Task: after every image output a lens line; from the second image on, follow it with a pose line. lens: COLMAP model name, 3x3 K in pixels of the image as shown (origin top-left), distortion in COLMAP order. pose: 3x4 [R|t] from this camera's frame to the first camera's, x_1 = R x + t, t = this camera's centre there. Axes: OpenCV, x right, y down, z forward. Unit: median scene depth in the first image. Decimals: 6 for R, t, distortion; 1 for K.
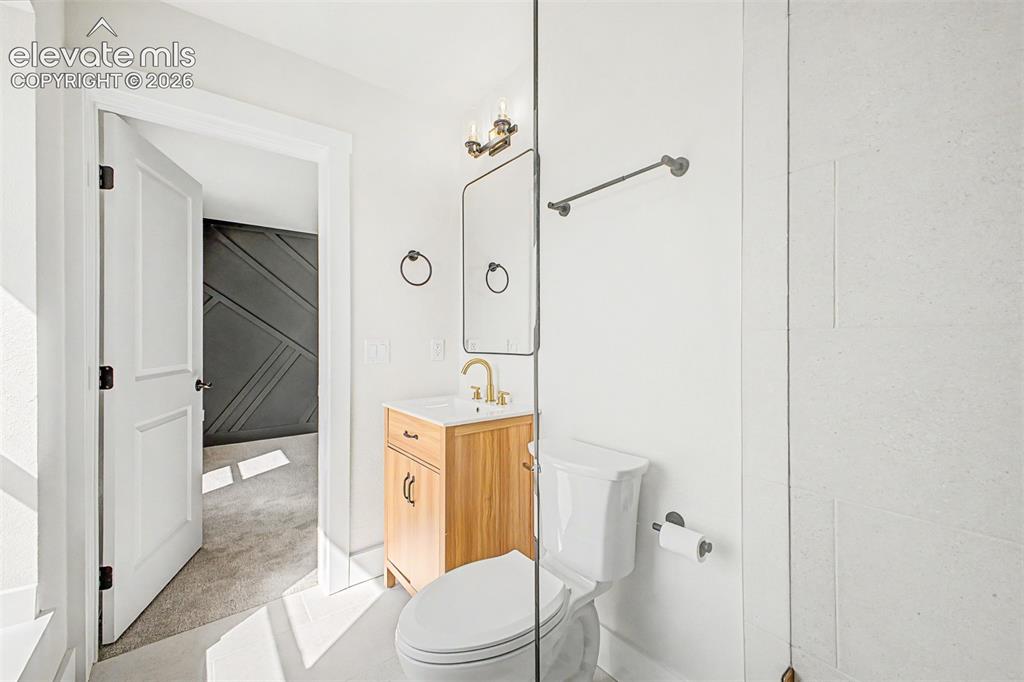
lens RADIAL K [[402.2, 0, 514.1], [0, 402.2, 339.7], [0, 0, 1]] dist [0.011319, -0.000254]
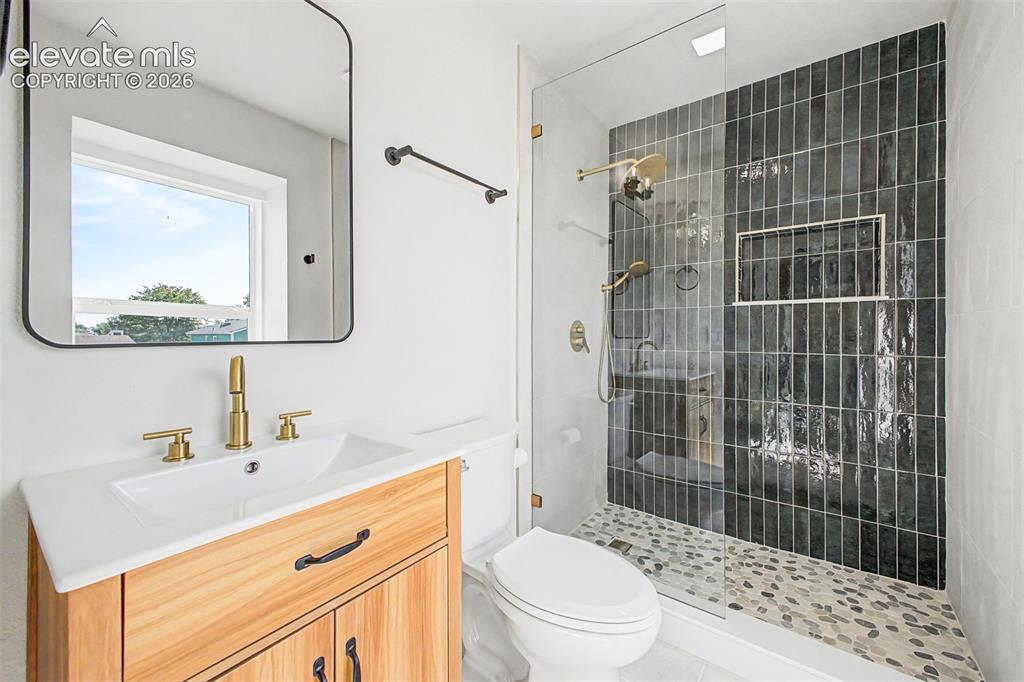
lens RADIAL K [[402.2, 0, 515.5], [0, 402.2, 336.1], [0, 0, 1]] dist [0.011319, -0.000254]
pose [[-0.245483, -0.002153, 0.969399, -0.666913], [0.001165, 0.999996, 0.002516, 0.027160], [-0.969400, 0.001747, -0.245479, 0.904048]]
